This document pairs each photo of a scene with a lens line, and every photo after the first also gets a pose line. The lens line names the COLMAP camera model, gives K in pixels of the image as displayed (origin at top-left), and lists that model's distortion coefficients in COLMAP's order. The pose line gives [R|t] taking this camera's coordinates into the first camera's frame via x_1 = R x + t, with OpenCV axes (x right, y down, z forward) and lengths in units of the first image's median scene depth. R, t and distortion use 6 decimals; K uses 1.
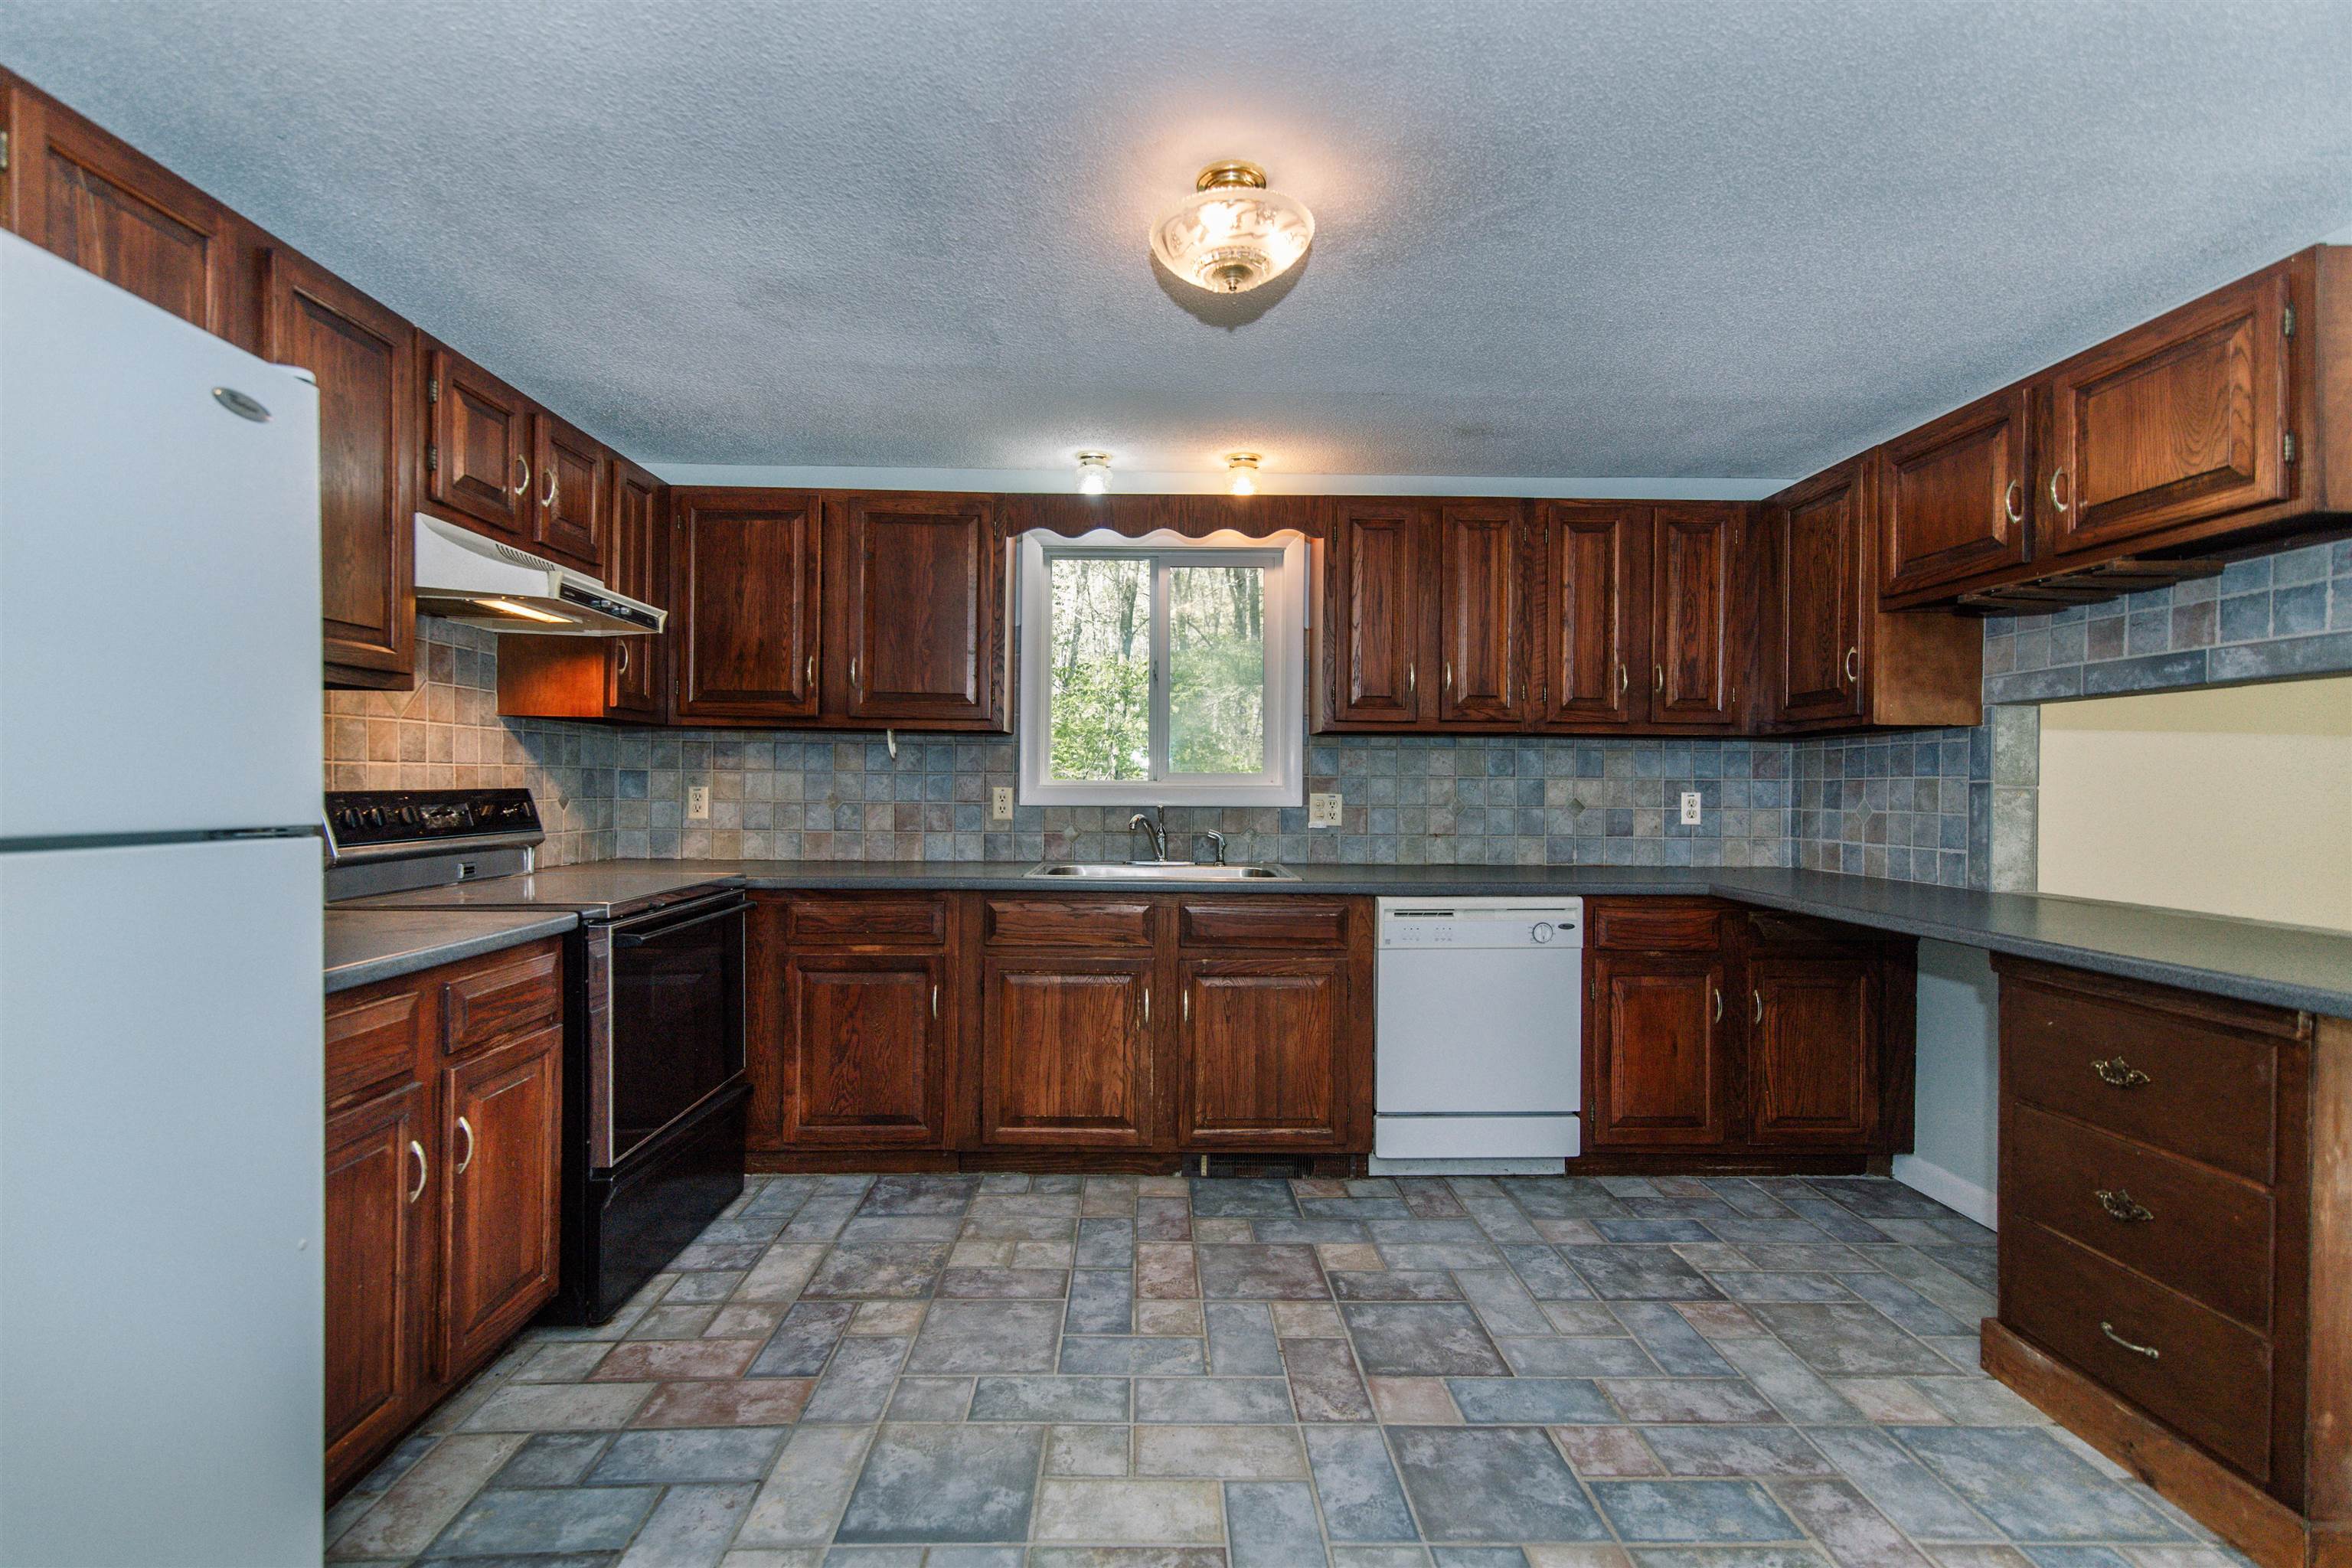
lens RADIAL K [[1055.3, 0, 1166.0], [0, 1055.3, 792.7], [0, 0, 1]] dist [0.015666, -0.000594]
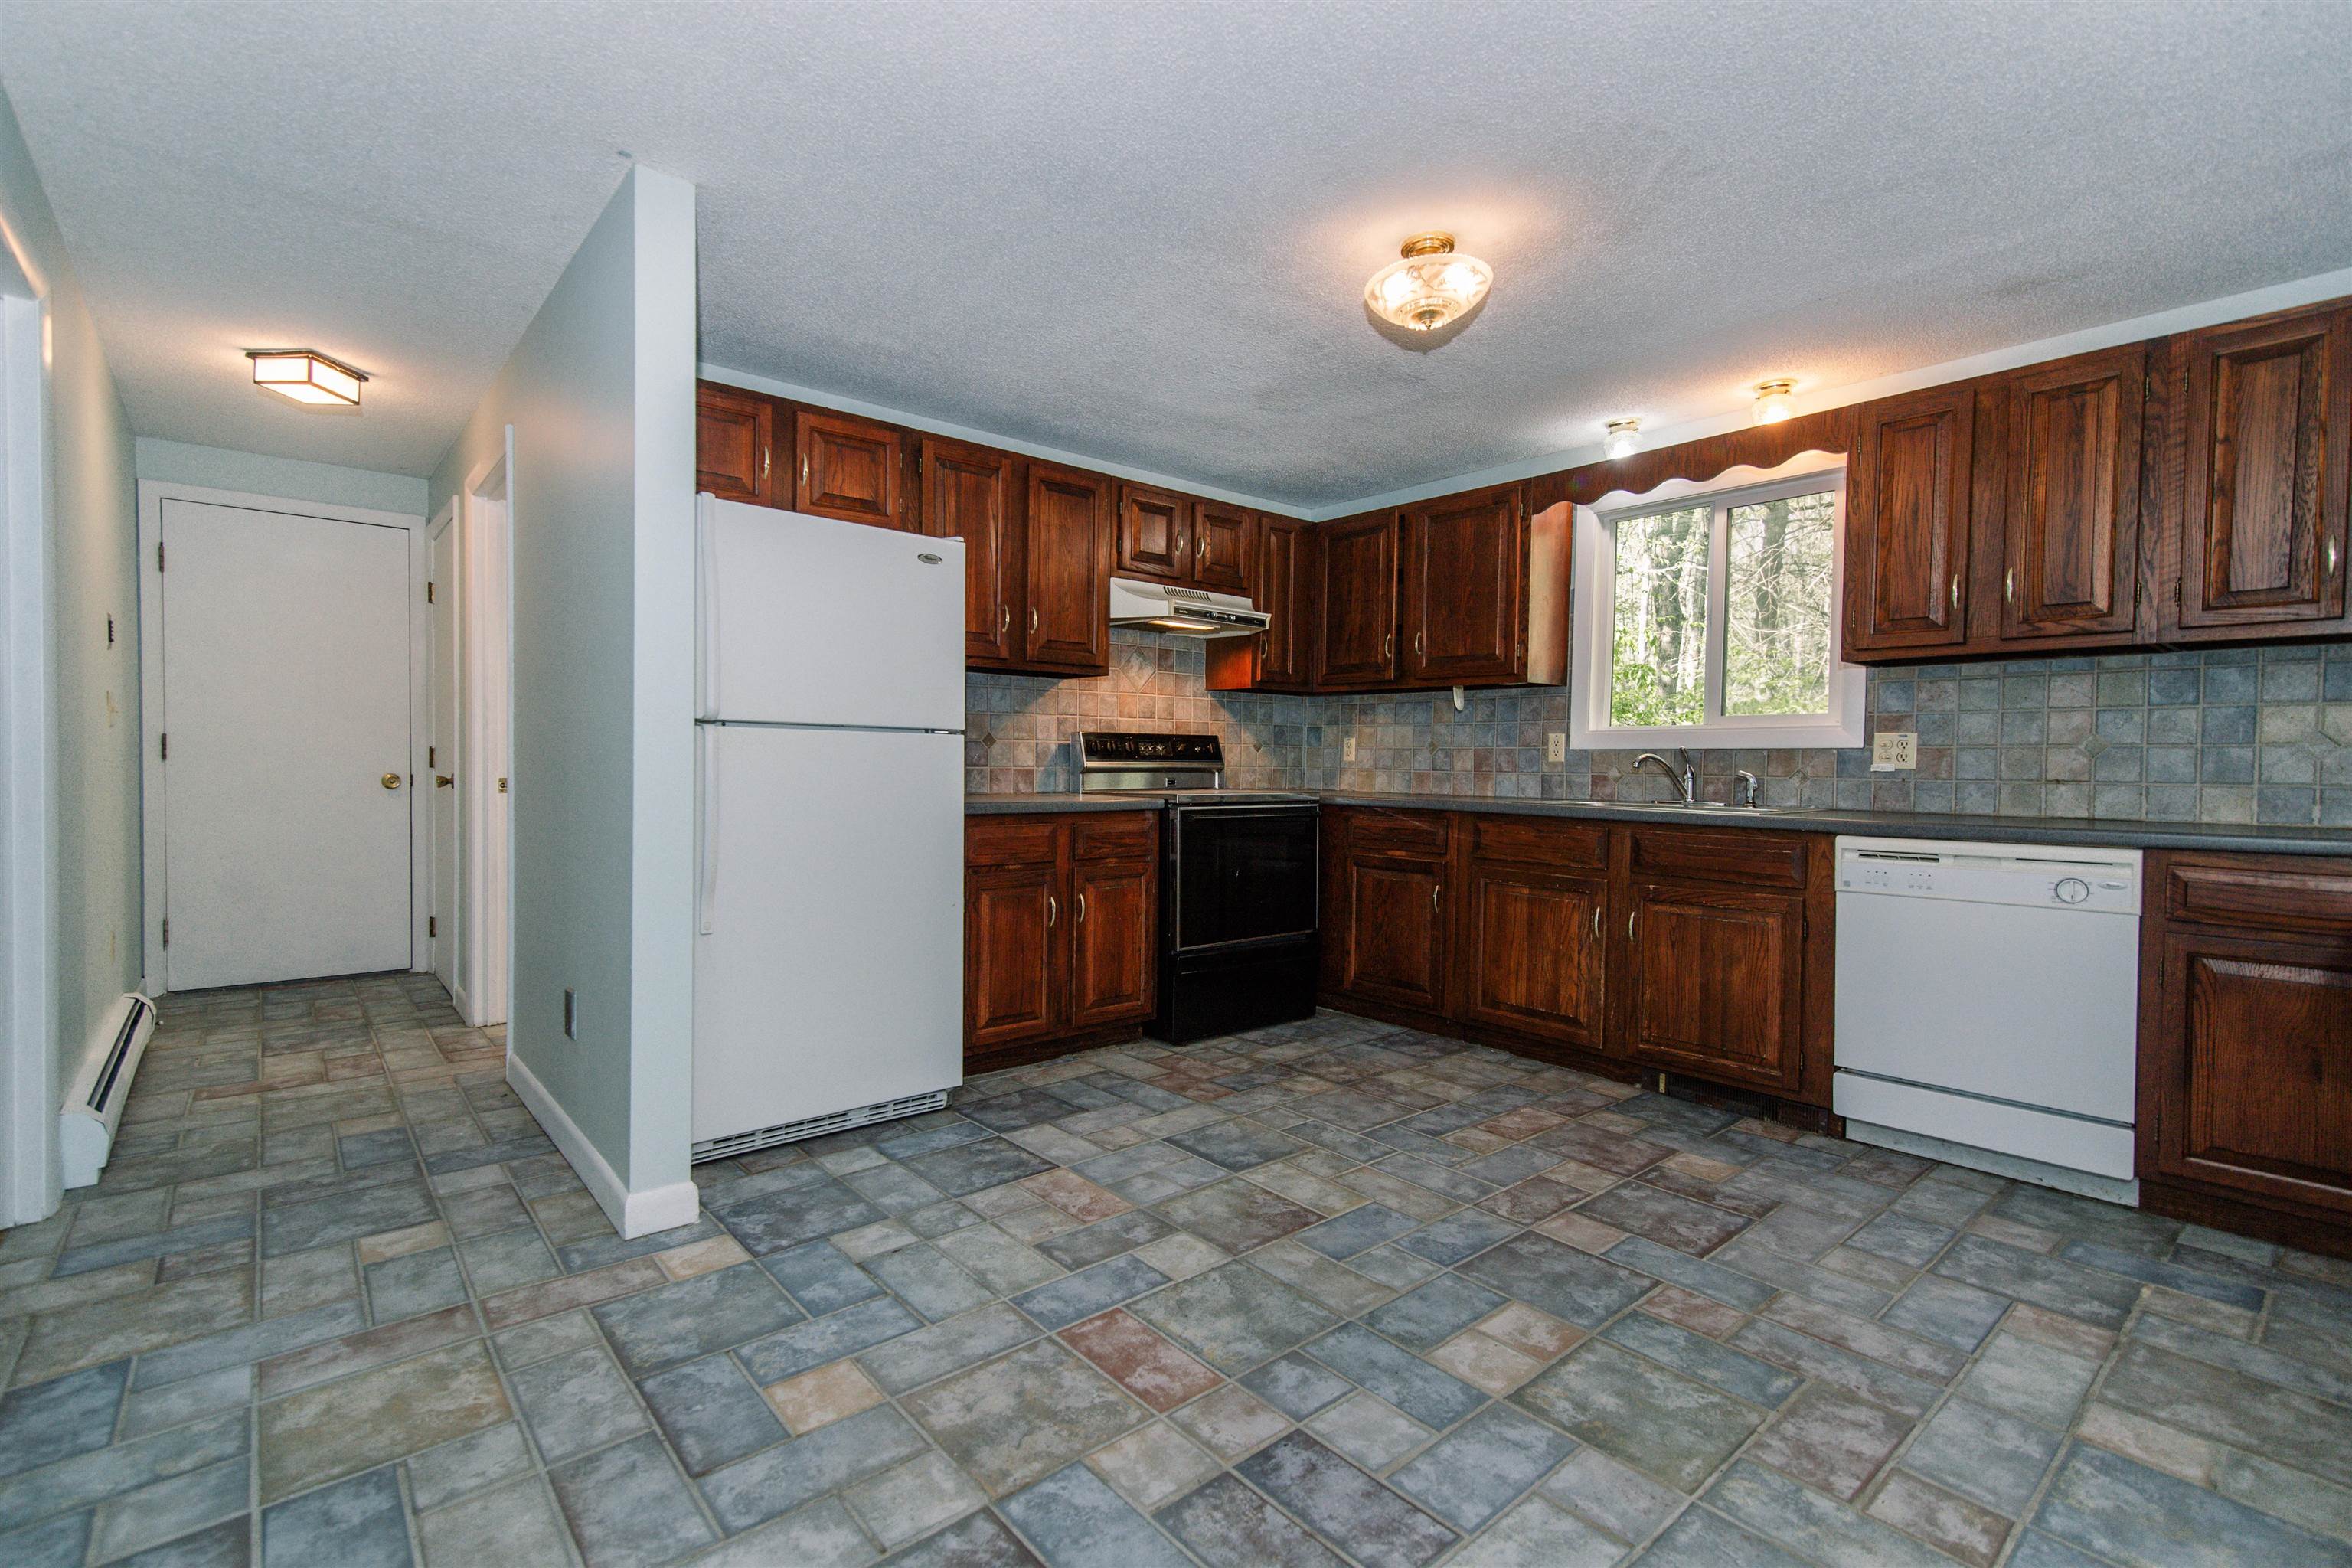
lens RADIAL K [[1055.3, 0, 1166.0], [0, 1055.3, 792.7], [0, 0, 1]] dist [0.015666, -0.000594]
pose [[0.632284, 0.022400, -0.774413, 0.551772], [-0.013350, 0.999749, 0.018018, 0.052332], [0.774622, -0.001054, 0.632424, -0.053192]]
